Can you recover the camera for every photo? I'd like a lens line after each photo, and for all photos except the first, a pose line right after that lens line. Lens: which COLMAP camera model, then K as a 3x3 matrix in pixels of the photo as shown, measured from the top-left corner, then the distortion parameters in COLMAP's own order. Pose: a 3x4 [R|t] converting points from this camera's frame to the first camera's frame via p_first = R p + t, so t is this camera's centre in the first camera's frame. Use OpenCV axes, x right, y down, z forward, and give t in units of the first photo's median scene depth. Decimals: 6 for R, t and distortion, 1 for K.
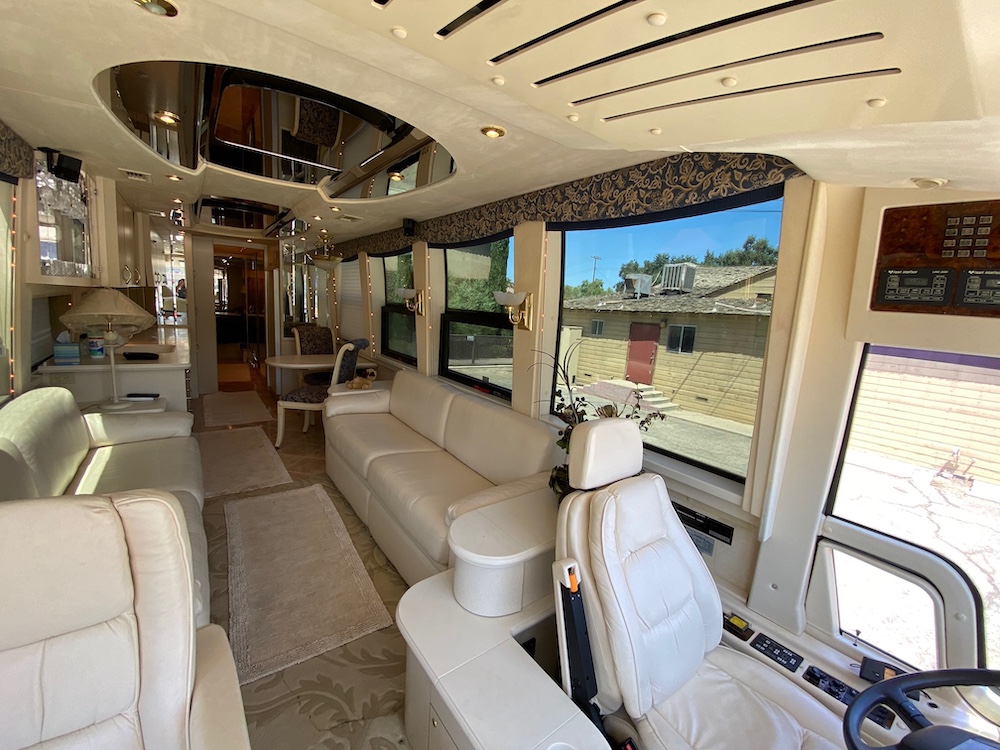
lens RADIAL K [[409.5, 0, 500.3], [0, 409.5, 371.9], [0, 0, 1]] dist [-0.001270, -0.006299]
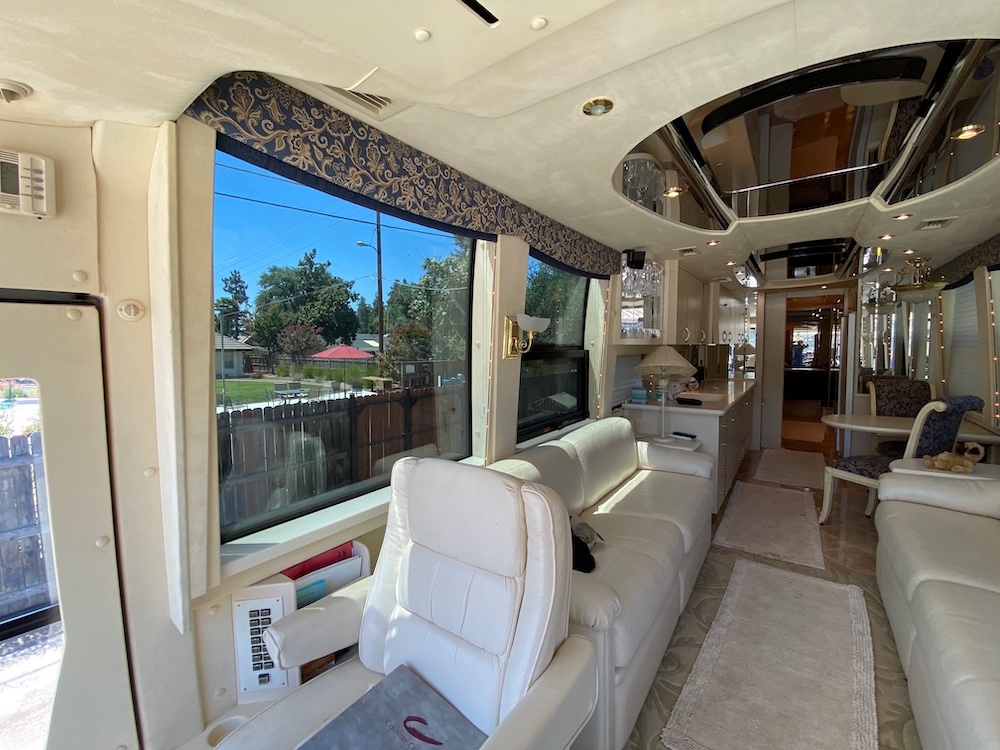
lens RADIAL K [[409.5, 0, 500.4], [0, 409.5, 373.0], [0, 0, 1]] dist [-0.001270, -0.006299]
pose [[0.283812, -0.018575, -0.958700, 0.087290], [-0.118822, 0.991425, -0.054385, 0.007790], [0.951489, 0.129349, 0.279171, 0.136675]]
